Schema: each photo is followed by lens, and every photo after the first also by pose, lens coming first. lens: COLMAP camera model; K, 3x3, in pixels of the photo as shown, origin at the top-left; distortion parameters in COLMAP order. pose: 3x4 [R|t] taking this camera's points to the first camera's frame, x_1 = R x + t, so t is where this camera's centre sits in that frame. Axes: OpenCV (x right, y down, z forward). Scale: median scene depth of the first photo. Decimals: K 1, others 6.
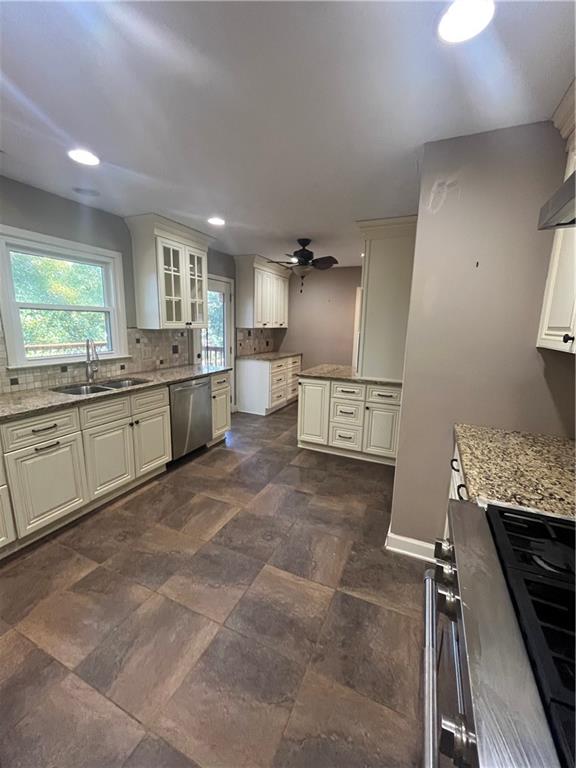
lens RADIAL K [[311.8, 0, 288.0], [0, 311.8, 384.0], [0, 0, 1]] dist [-0.006360, 0.001160]
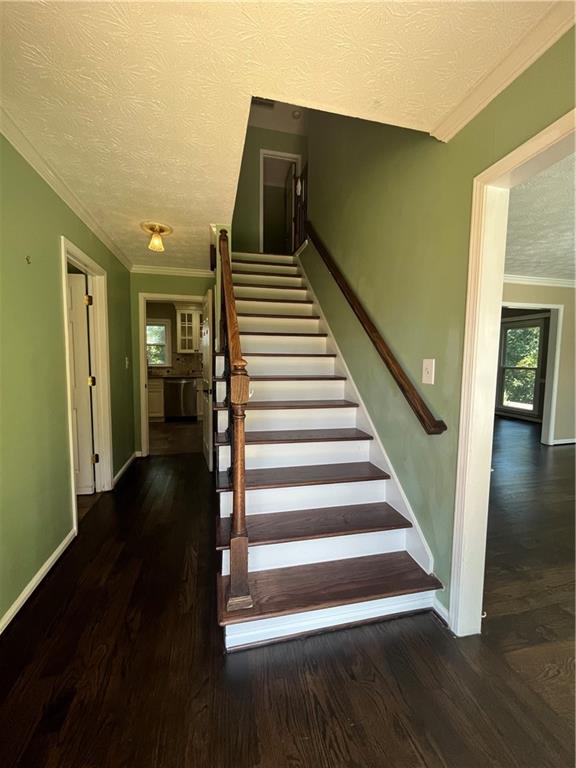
lens RADIAL K [[311.5, 0, 286.3], [0, 311.5, 382.4], [0, 0, 1]] dist [0.009237, 0.000336]
pose [[0.603797, 0.053856, -0.795317, 1.610329], [-0.152504, 0.987091, -0.048937, 0.002712], [0.782414, 0.150837, 0.604215, 0.350412]]
